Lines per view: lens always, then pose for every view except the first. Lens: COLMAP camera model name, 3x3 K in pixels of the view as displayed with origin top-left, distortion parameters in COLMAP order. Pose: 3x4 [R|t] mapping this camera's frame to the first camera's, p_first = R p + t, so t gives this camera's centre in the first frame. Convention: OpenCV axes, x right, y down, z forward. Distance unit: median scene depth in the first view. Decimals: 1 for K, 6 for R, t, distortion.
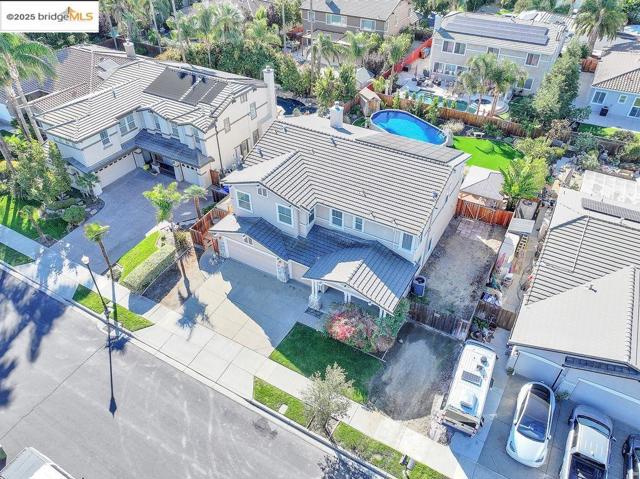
lens RADIAL K [[461.1, 0, 321.6], [0, 461.1, 236.7], [0, 0, 1]] dist [0.008191, 0.001929]
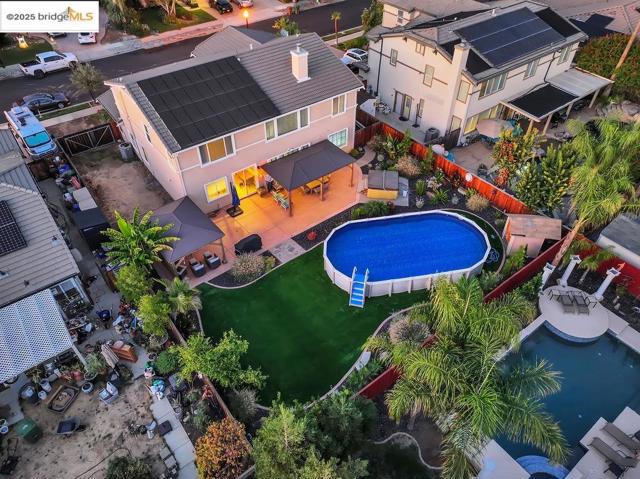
lens RADIAL K [[449.8, 0, 321.4], [0, 449.8, 238.0], [0, 0, 1]] dist [-0.006942, 0.027700]
pose [[-0.389243, 0.638760, -0.663684, 0.878448], [-0.585710, 0.384461, 0.713536, -0.856916], [0.710938, 0.666465, 0.224479, 1.219081]]
